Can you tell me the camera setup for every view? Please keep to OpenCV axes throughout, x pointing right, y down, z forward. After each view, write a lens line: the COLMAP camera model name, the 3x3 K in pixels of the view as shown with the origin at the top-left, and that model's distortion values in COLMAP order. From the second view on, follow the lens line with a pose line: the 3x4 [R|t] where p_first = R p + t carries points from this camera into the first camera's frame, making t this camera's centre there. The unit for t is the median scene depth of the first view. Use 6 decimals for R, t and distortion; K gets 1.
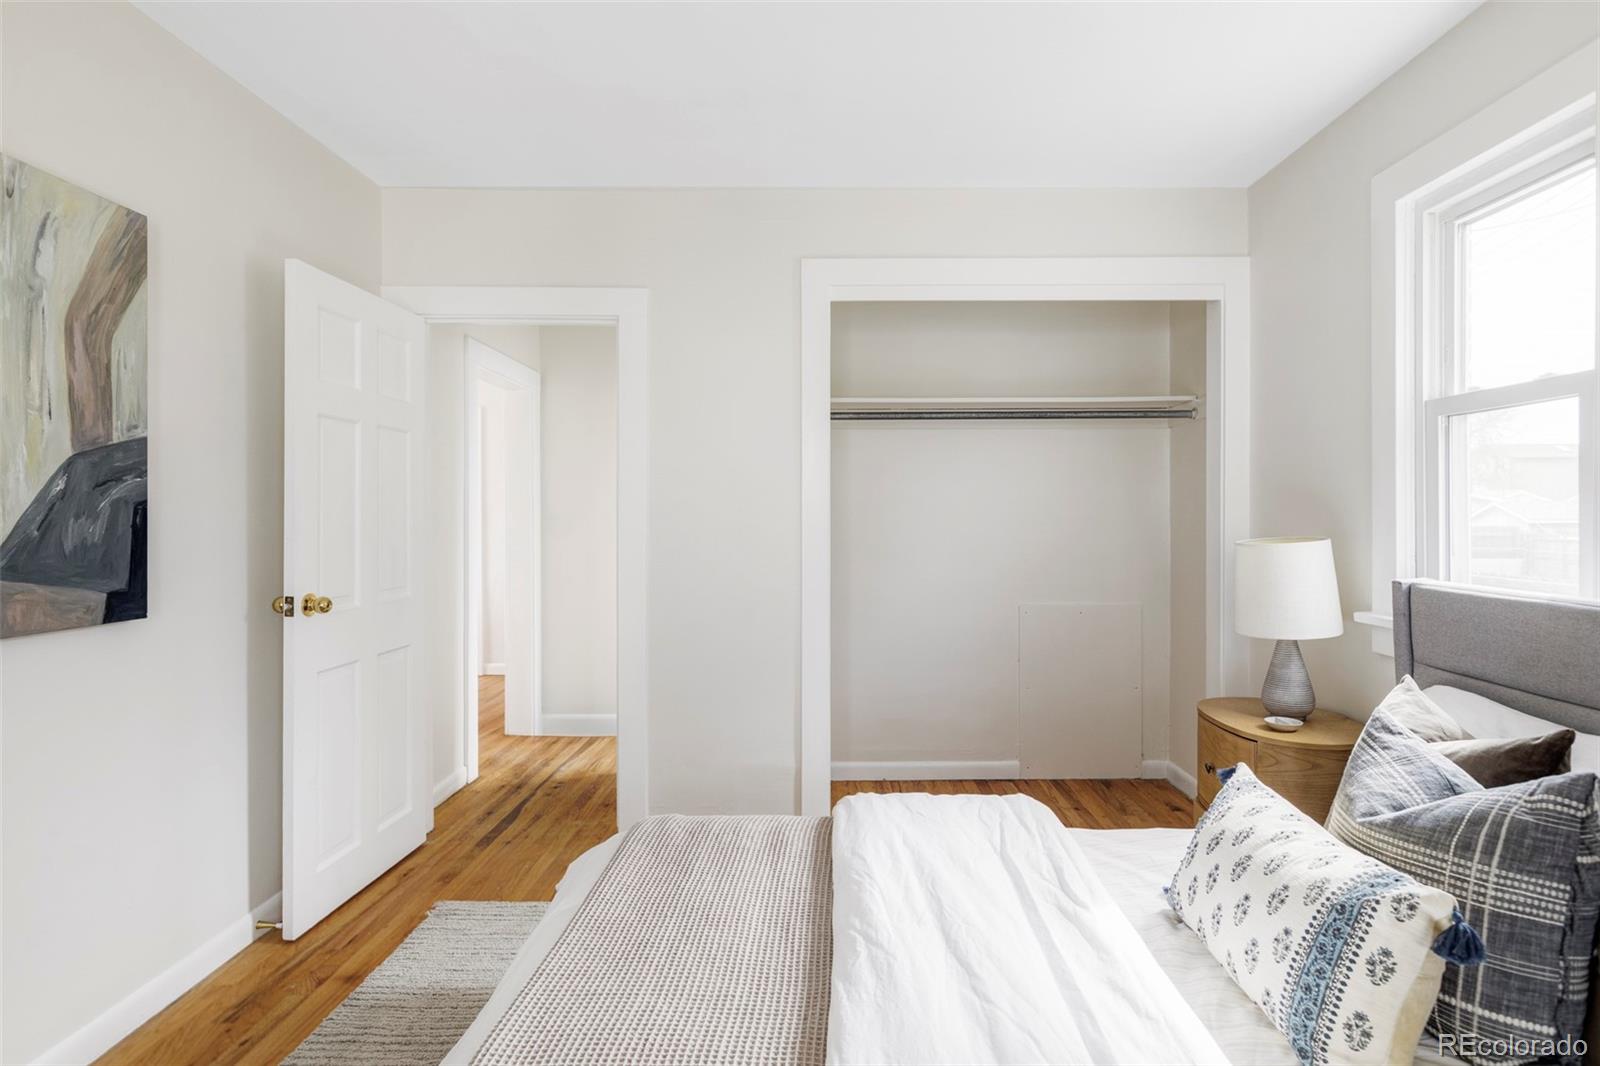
lens RADIAL K [[878.4, 0, 801.7], [0, 878.4, 531.0], [0, 0, 1]] dist [-0.000038, -0.000001]
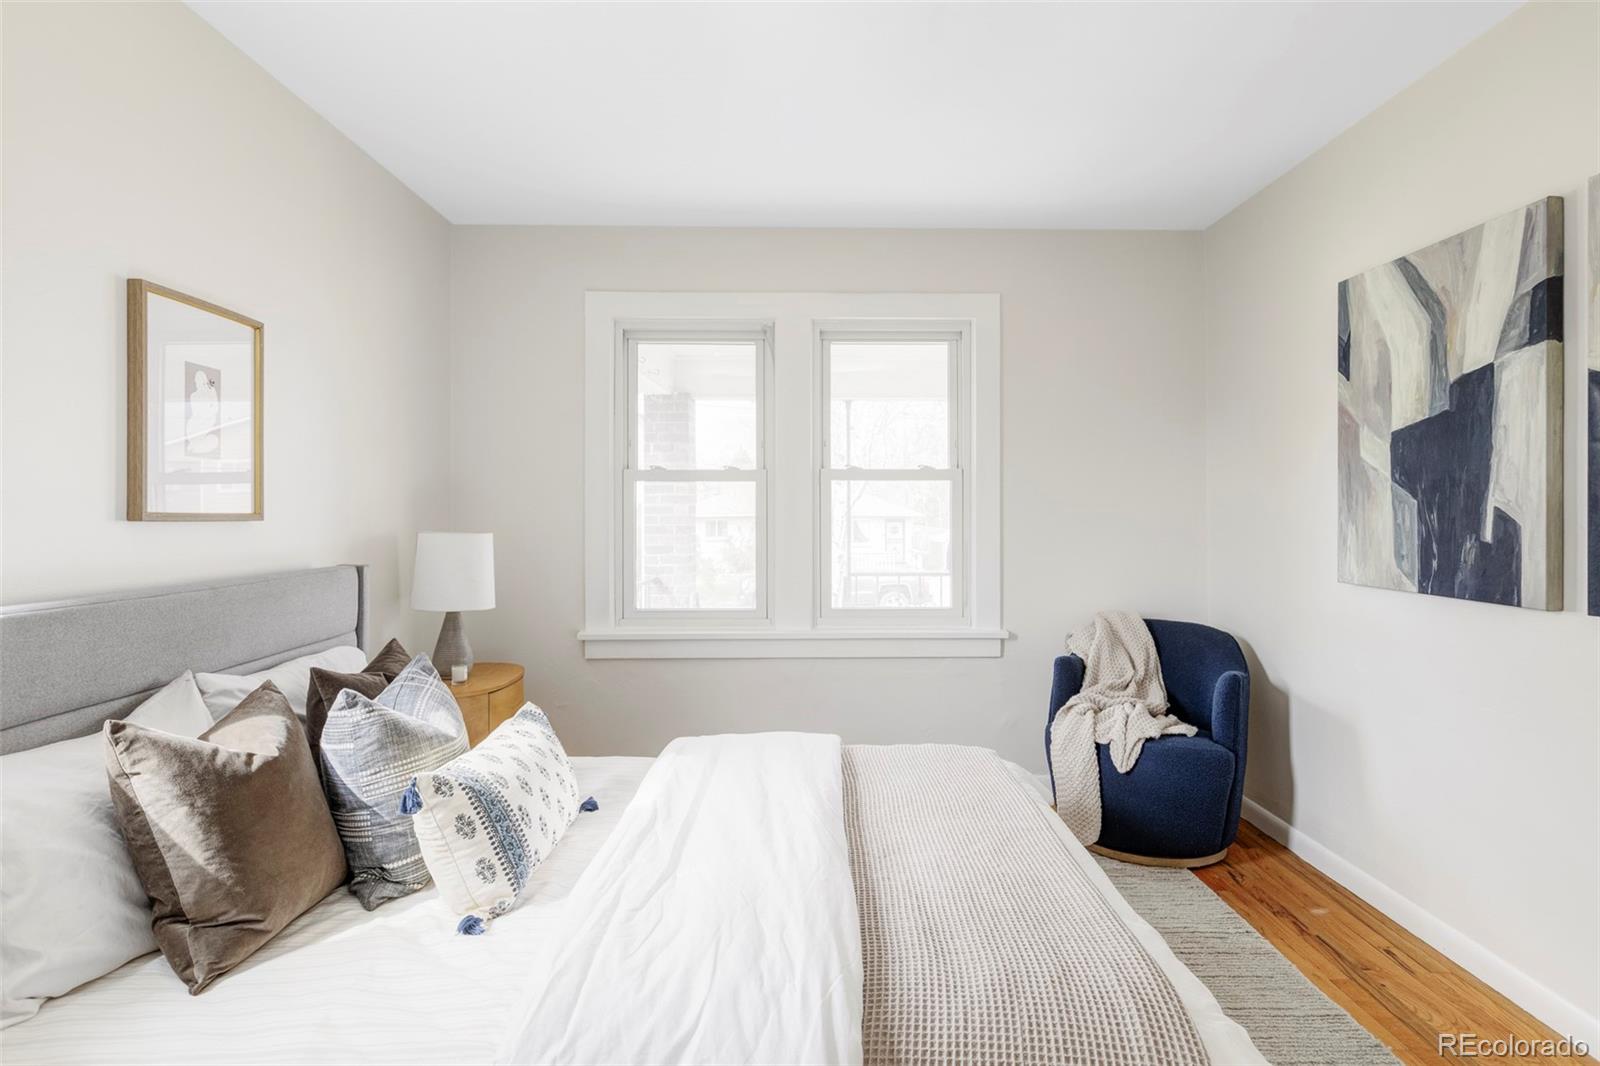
lens RADIAL K [[878.4, 0, 801.5], [0, 878.4, 533.0], [0, 0, 1]] dist [-0.000038, -0.000001]
pose [[-0.999459, 0.000659, -0.032897, 0.149605], [0.000719, 0.999998, -0.001791, 0.021484], [0.032896, -0.001814, -0.999457, 2.412473]]
